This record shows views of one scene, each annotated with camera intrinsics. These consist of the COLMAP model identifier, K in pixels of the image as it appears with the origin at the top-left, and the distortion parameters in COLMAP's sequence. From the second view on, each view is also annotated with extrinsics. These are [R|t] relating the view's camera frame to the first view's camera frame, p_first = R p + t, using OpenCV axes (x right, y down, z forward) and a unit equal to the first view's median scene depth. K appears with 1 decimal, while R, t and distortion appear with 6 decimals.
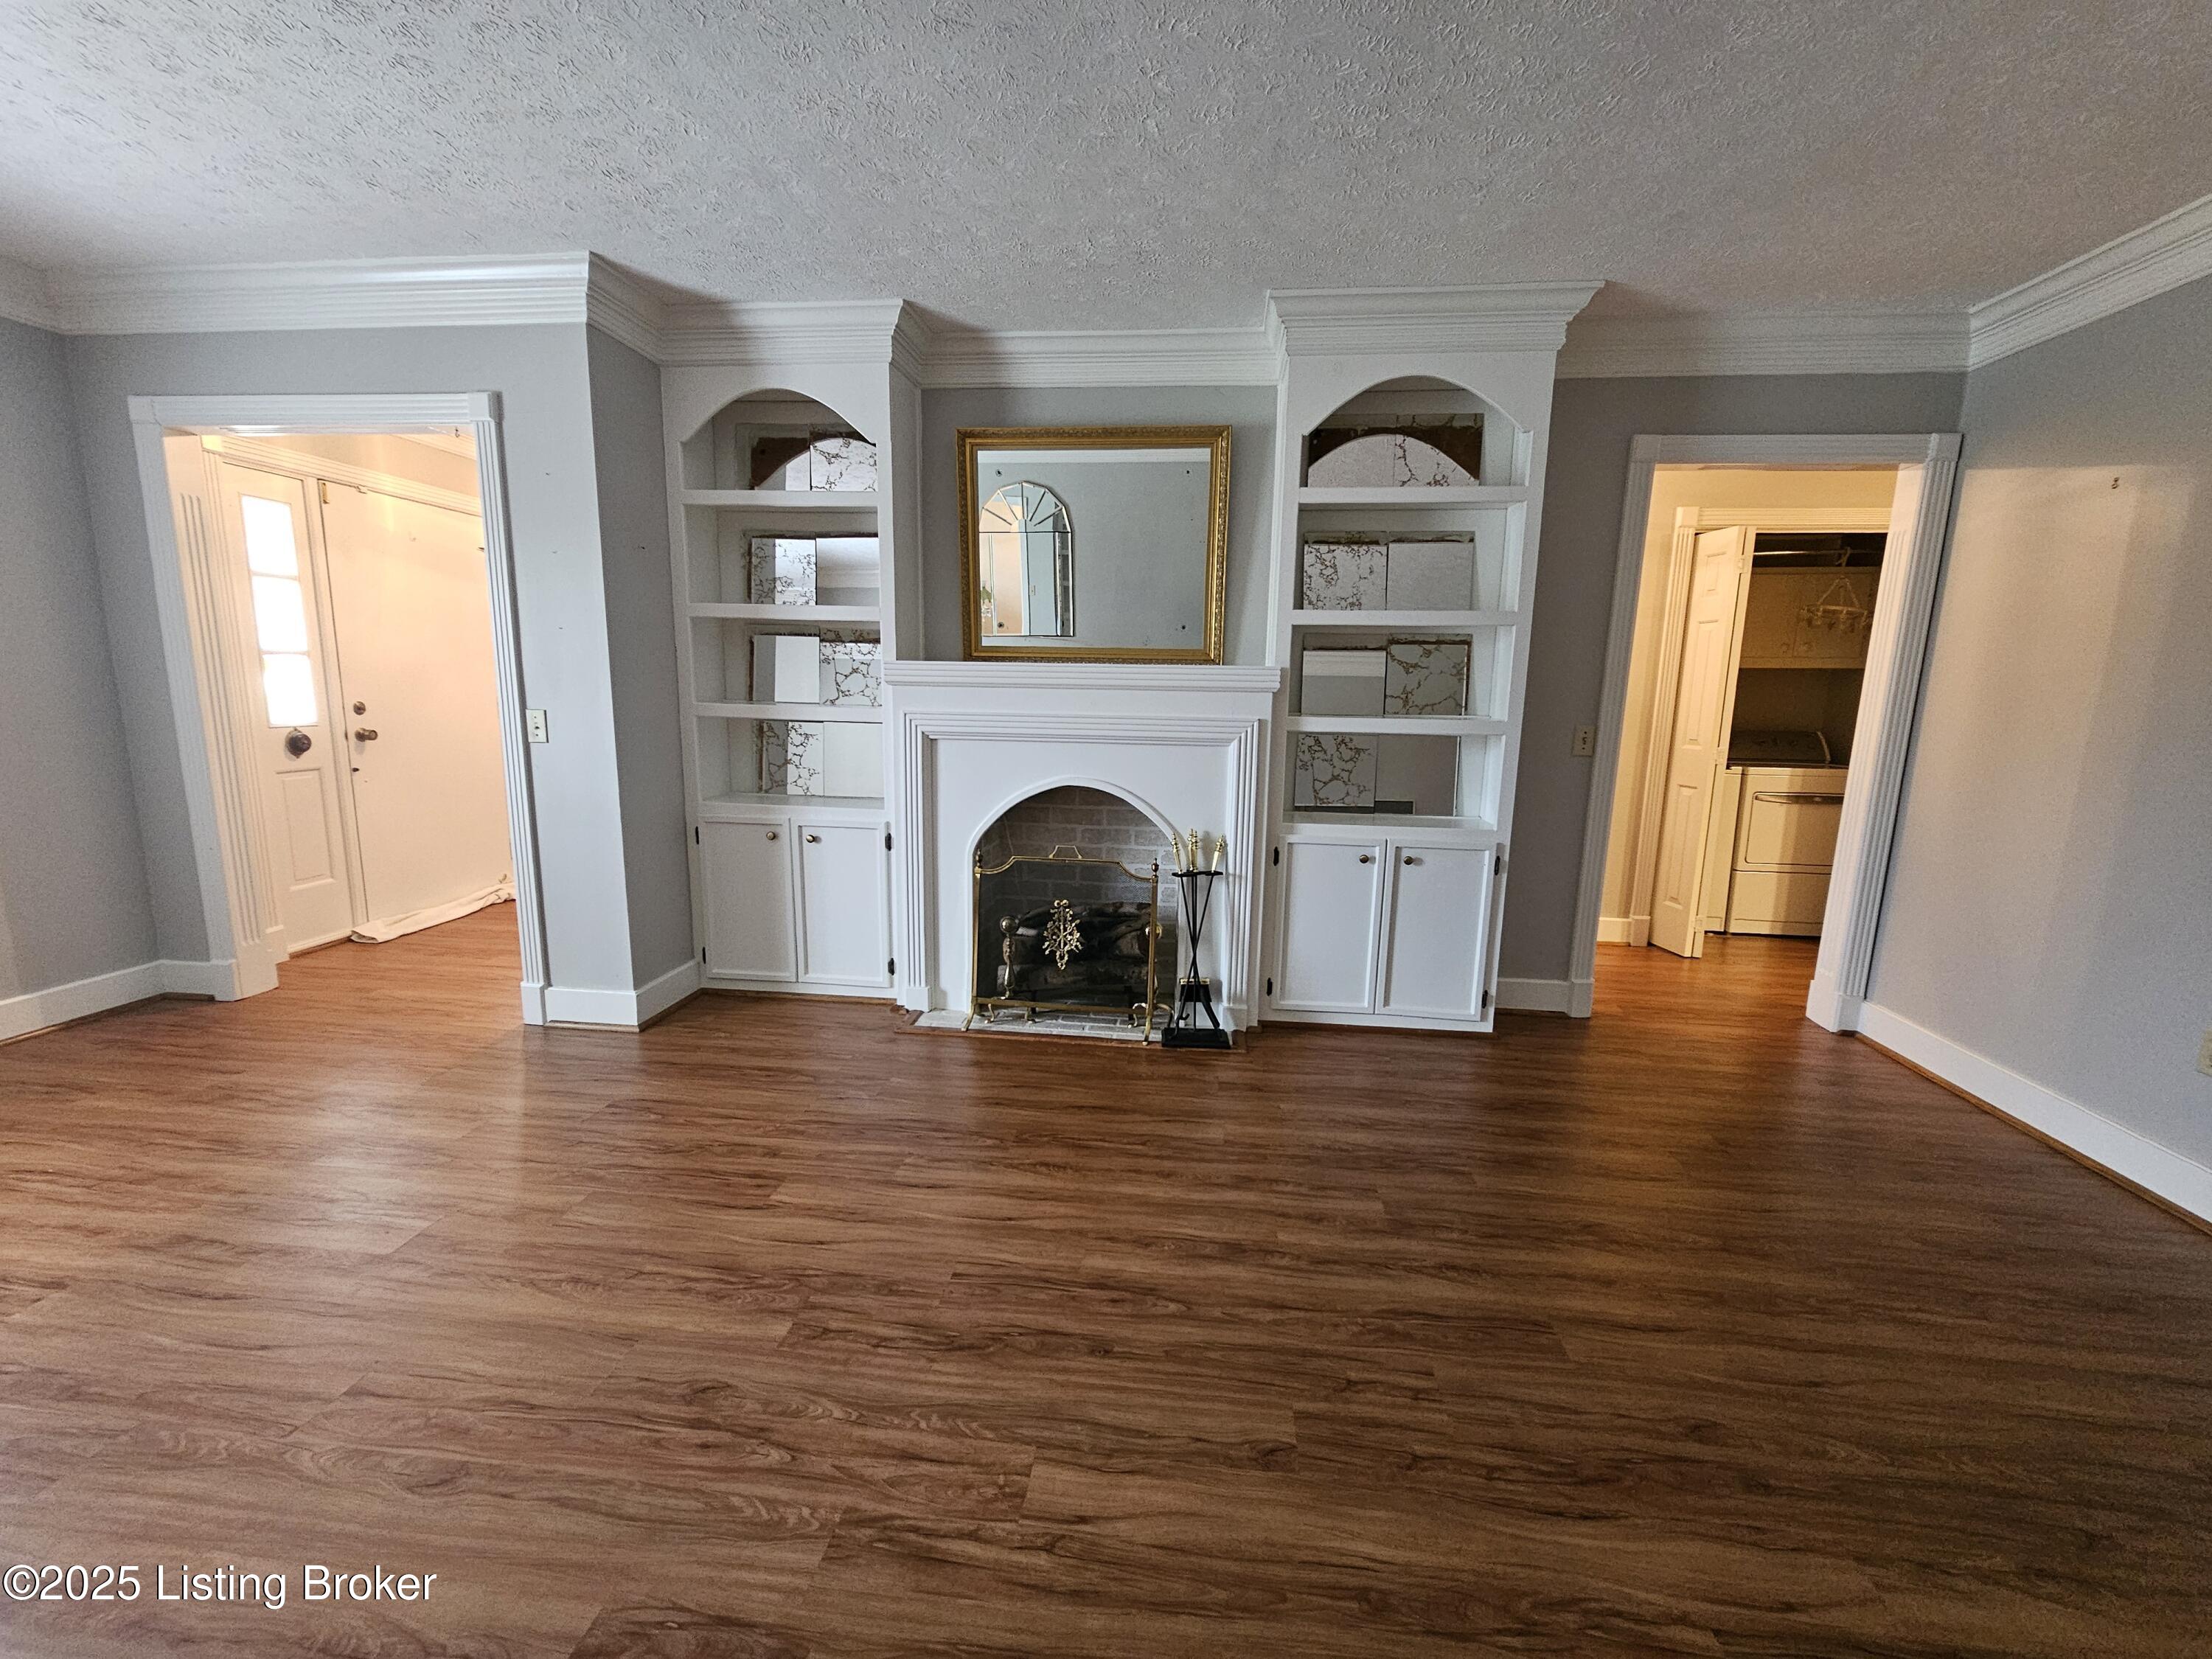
lens RADIAL K [[904.0, 0, 1107.7], [0, 904.0, 838.2], [0, 0, 1]] dist [0.000857, -0.000792]
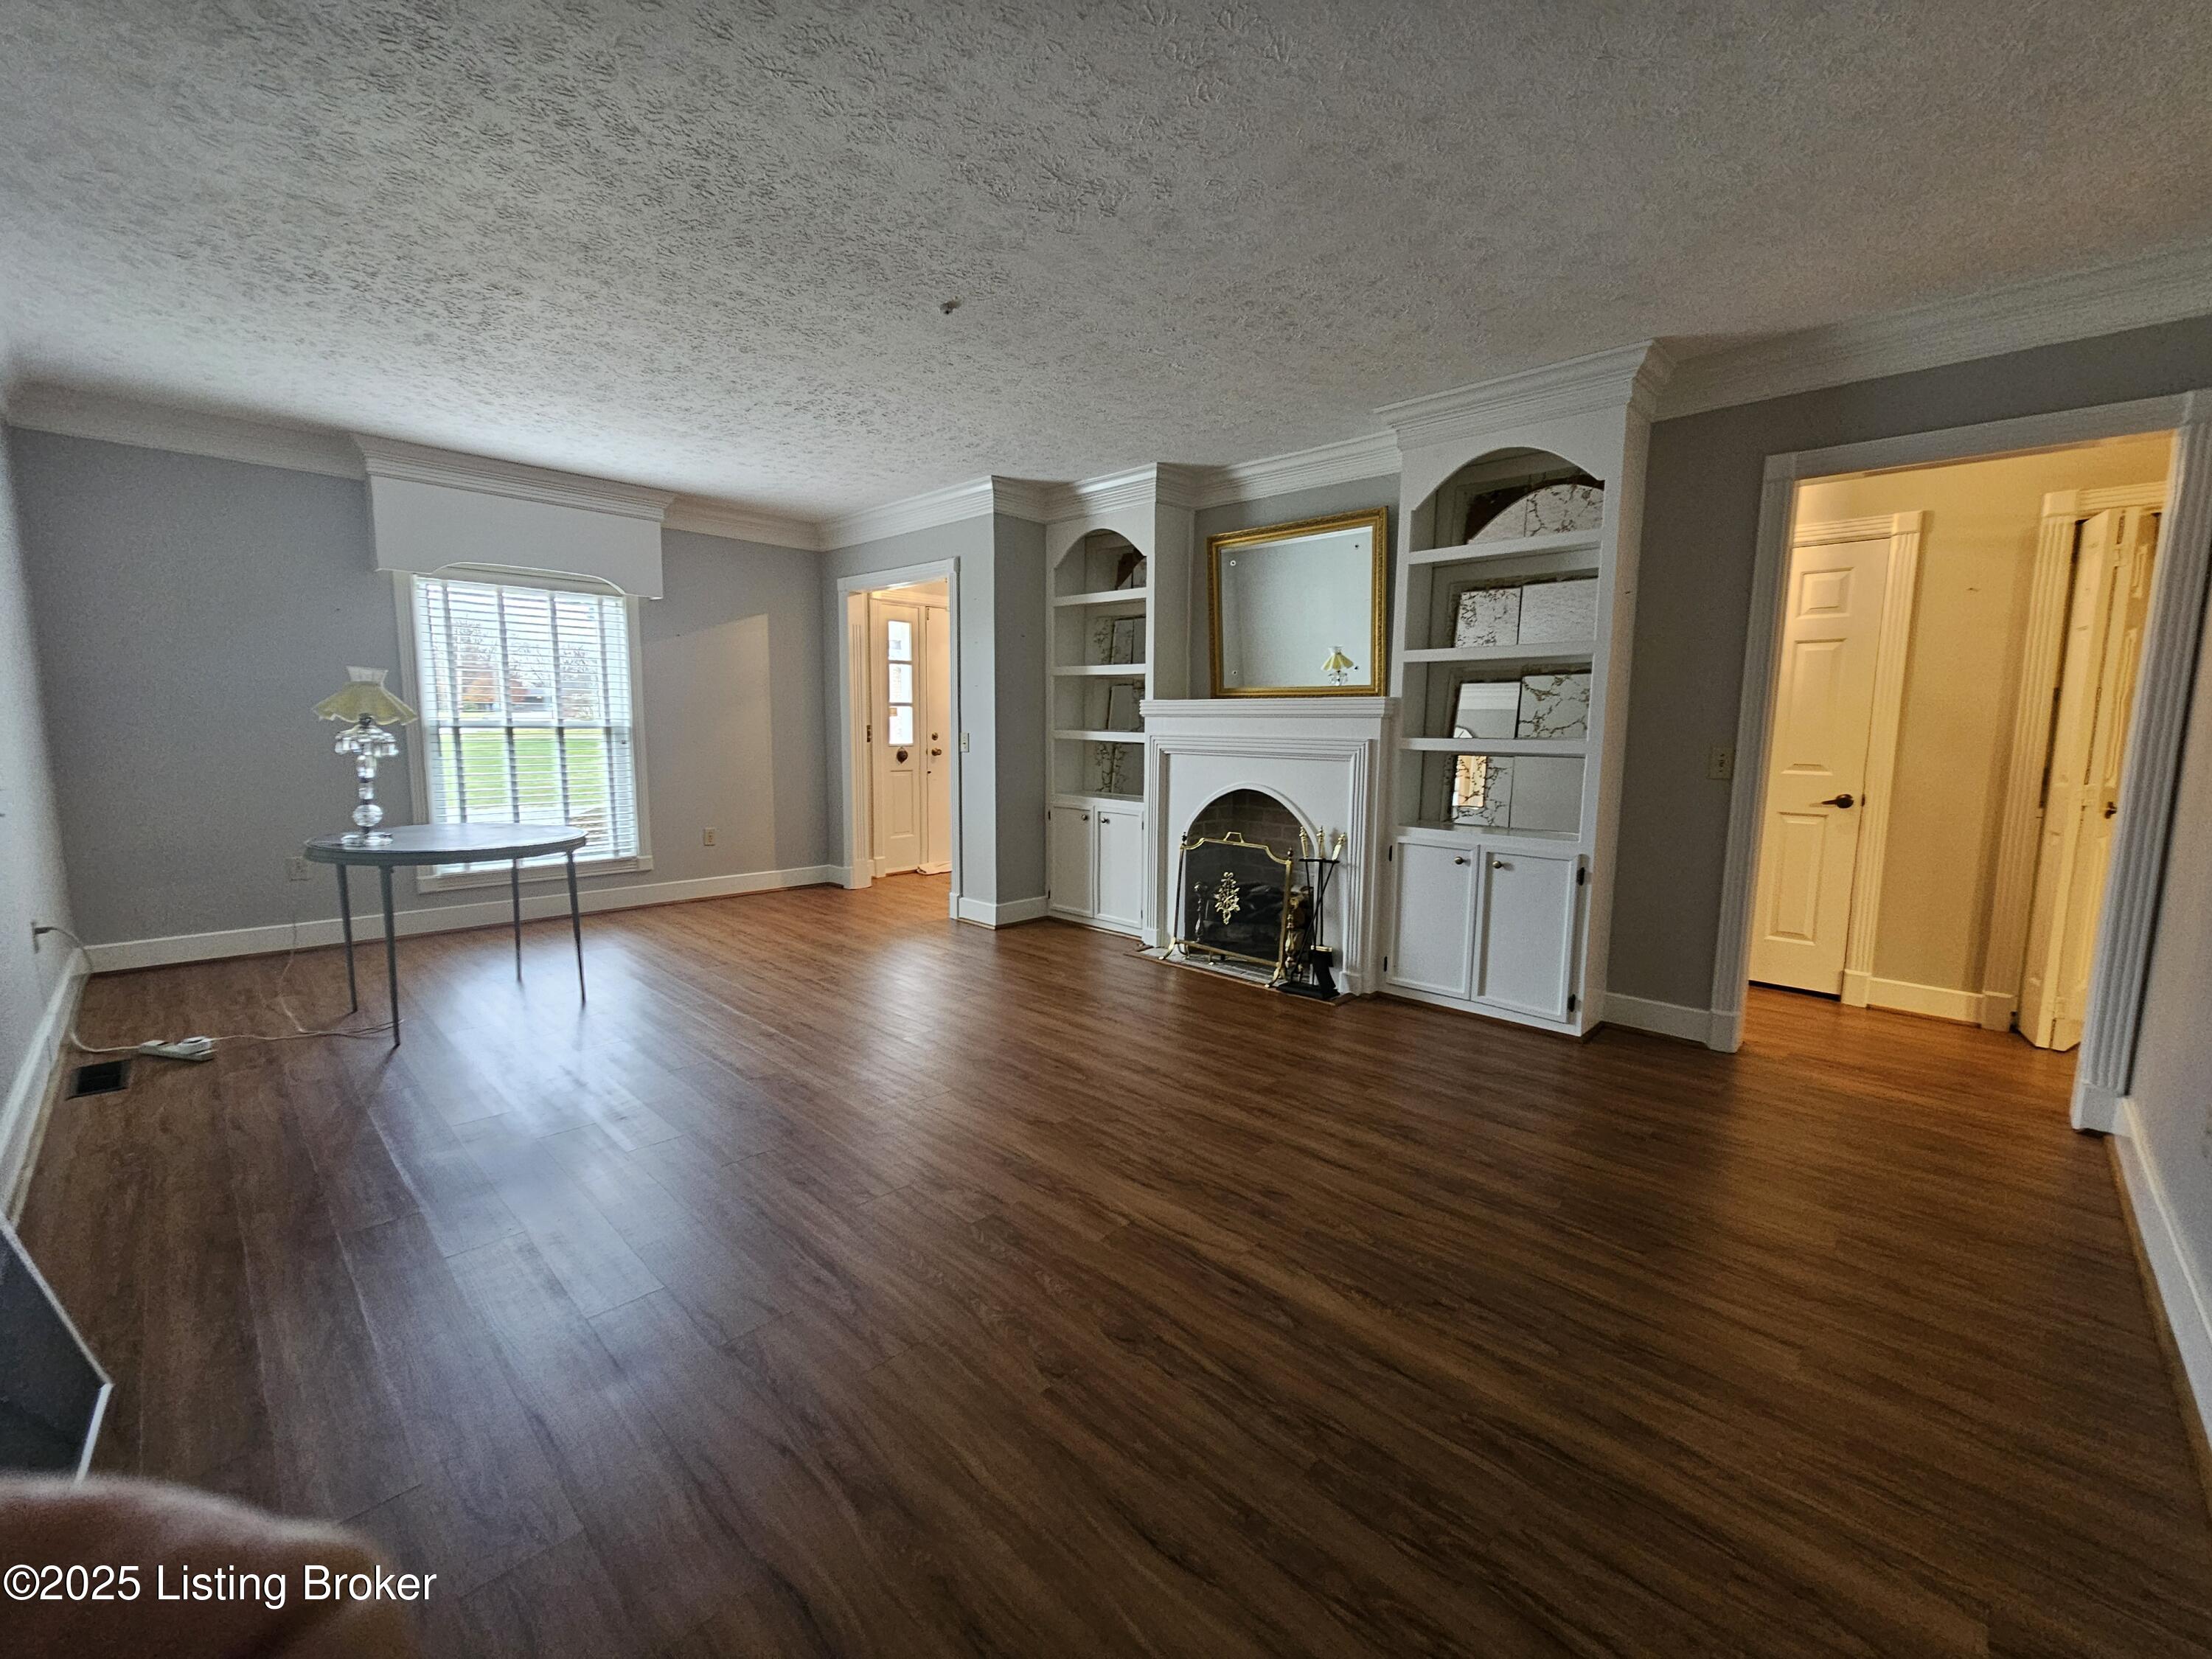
lens RADIAL K [[904.0, 0, 1107.7], [0, 904.0, 838.2], [0, 0, 1]] dist [0.000857, -0.000792]
pose [[0.793308, 0.068002, -0.605011, 0.605530], [-0.099118, 0.994910, -0.018140, 0.058270], [0.600698, 0.074358, 0.796010, -0.184133]]
